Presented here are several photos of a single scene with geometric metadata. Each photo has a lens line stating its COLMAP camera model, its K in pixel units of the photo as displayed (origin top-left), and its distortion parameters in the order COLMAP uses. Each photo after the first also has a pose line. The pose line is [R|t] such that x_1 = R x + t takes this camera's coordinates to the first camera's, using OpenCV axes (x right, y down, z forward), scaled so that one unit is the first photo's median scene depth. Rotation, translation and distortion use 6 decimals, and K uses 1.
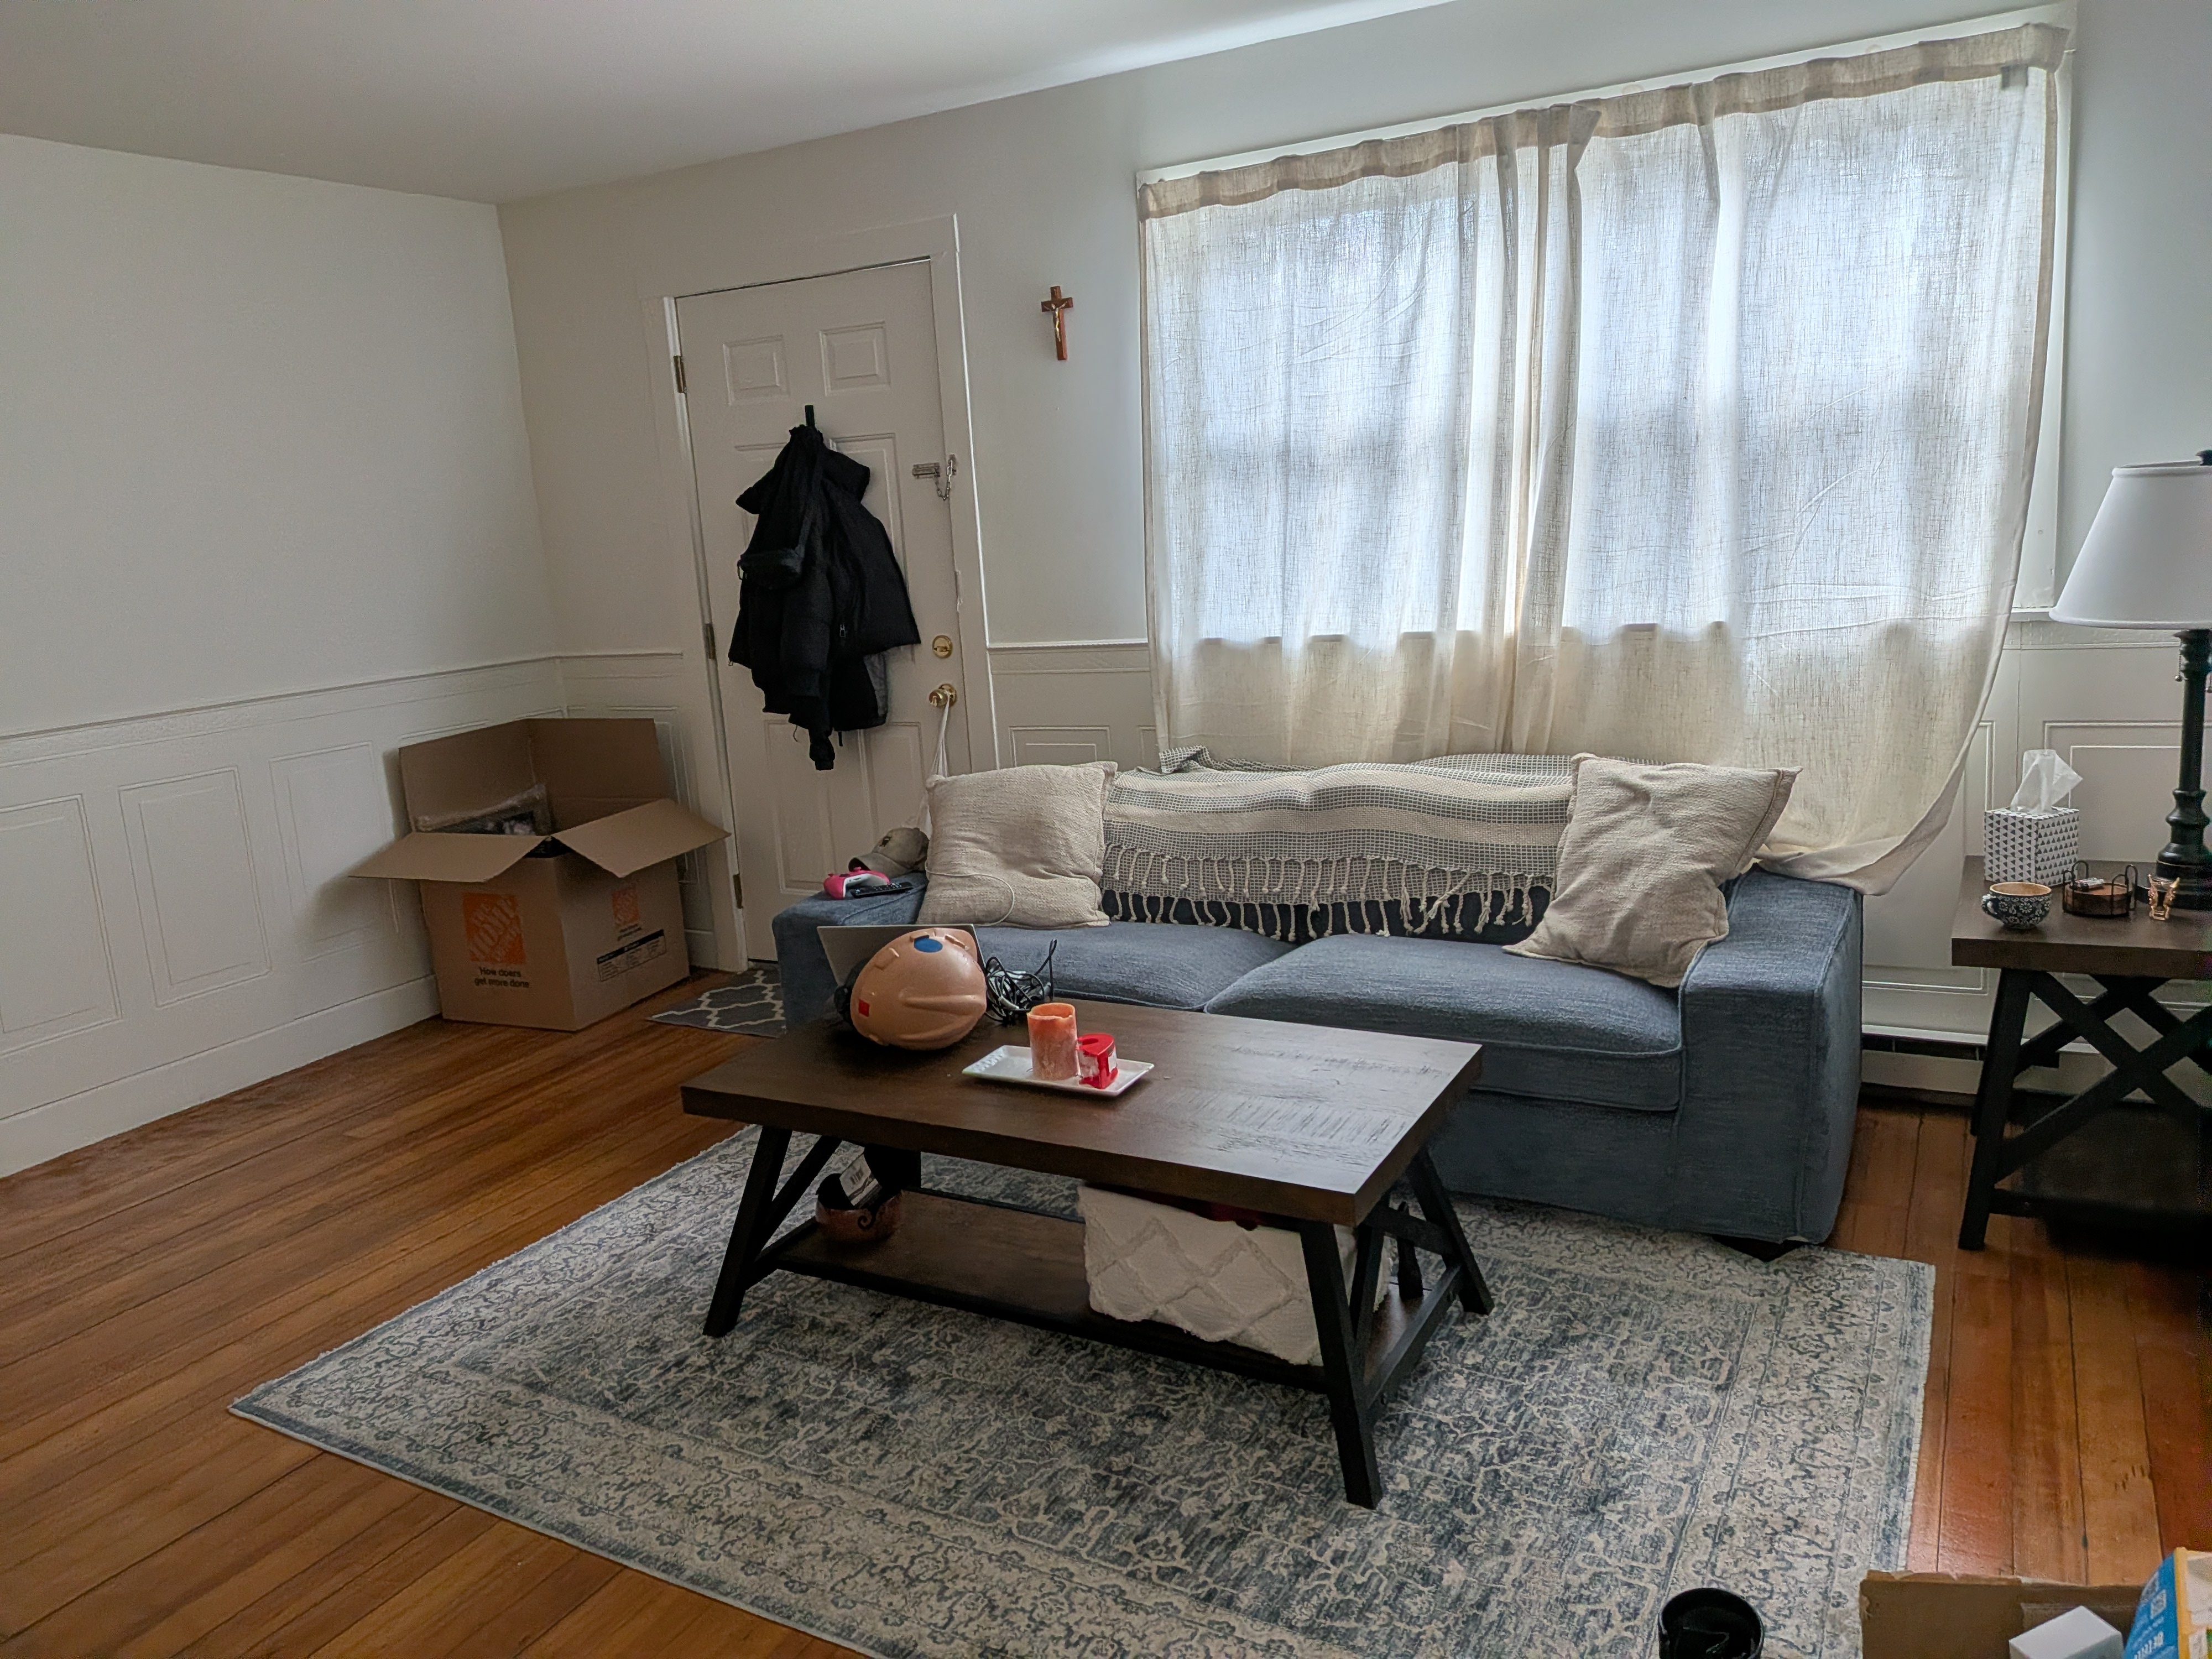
lens RADIAL K [[1598.2, 0, 1101.2], [0, 1598.2, 778.4], [0, 0, 1]] dist [0.112553, -0.176224]
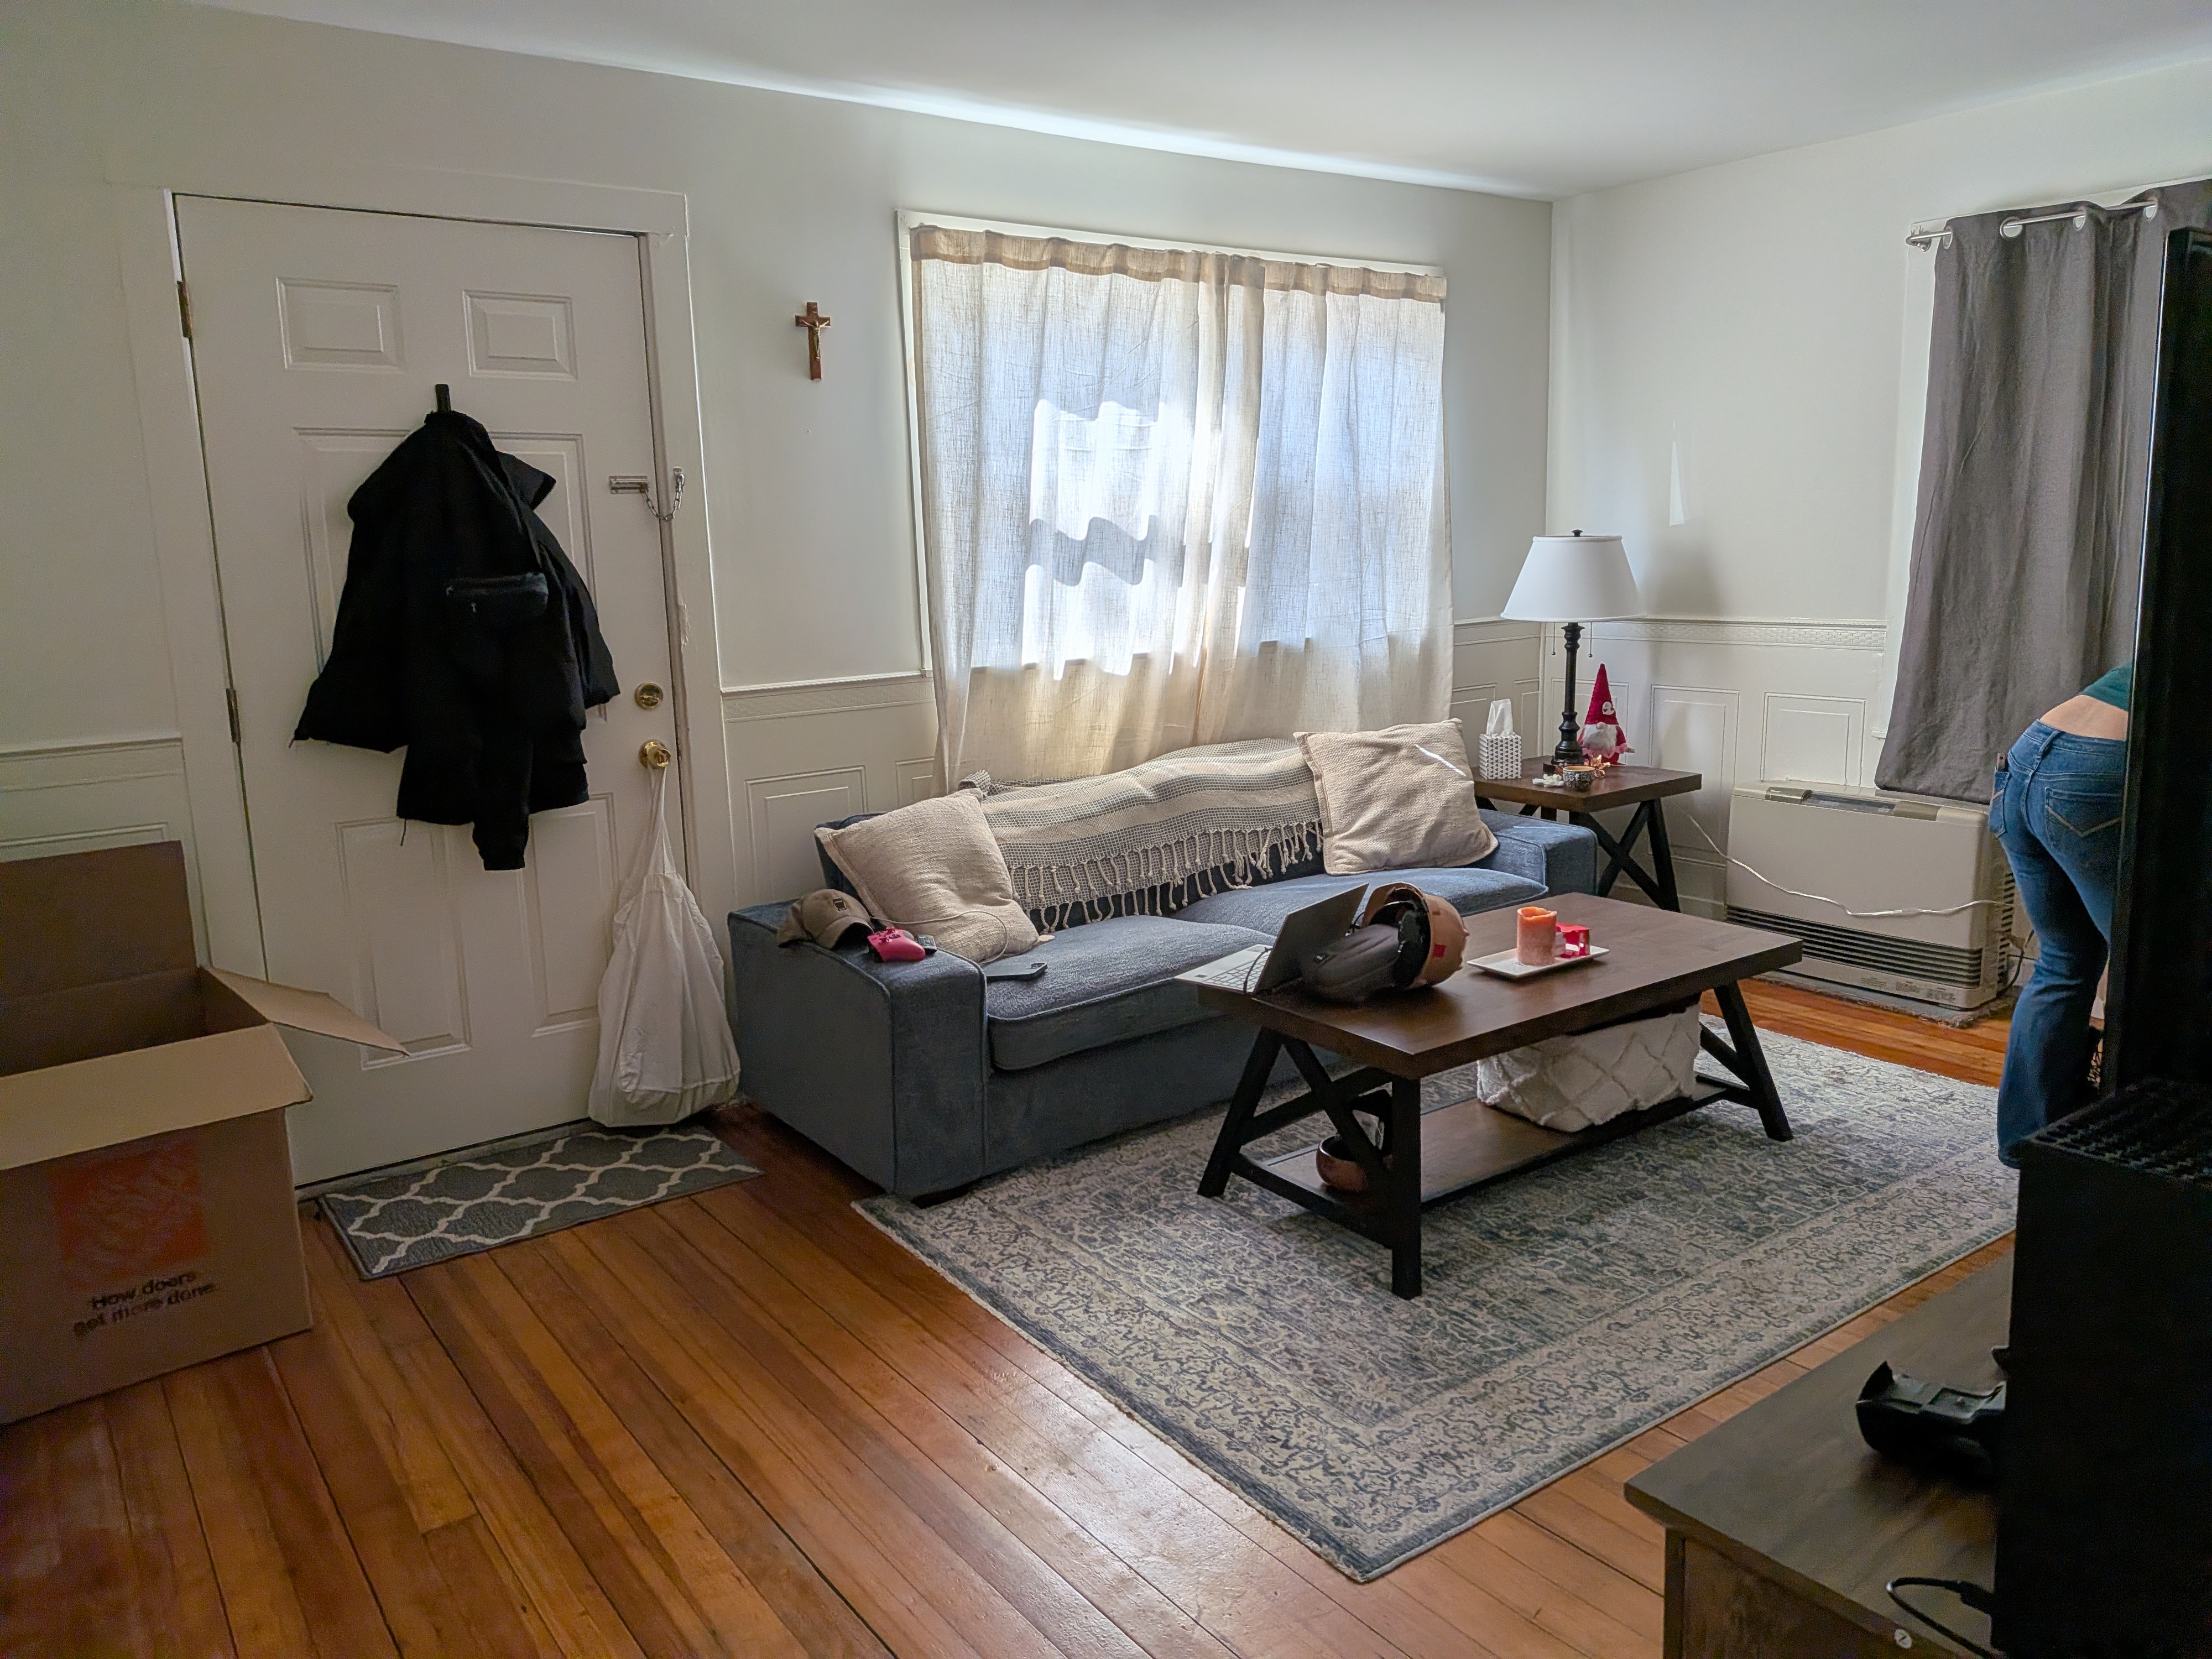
lens RADIAL K [[1589.4, 0, 1120.4], [0, 1589.4, 805.9], [0, 0, 1]] dist [0.069996, -0.090428]
pose [[0.412787, -0.096394, 0.905712, -0.861763], [0.152129, 0.987713, 0.035786, -0.021611], [-0.898033, 0.123013, 0.422380, 0.497211]]
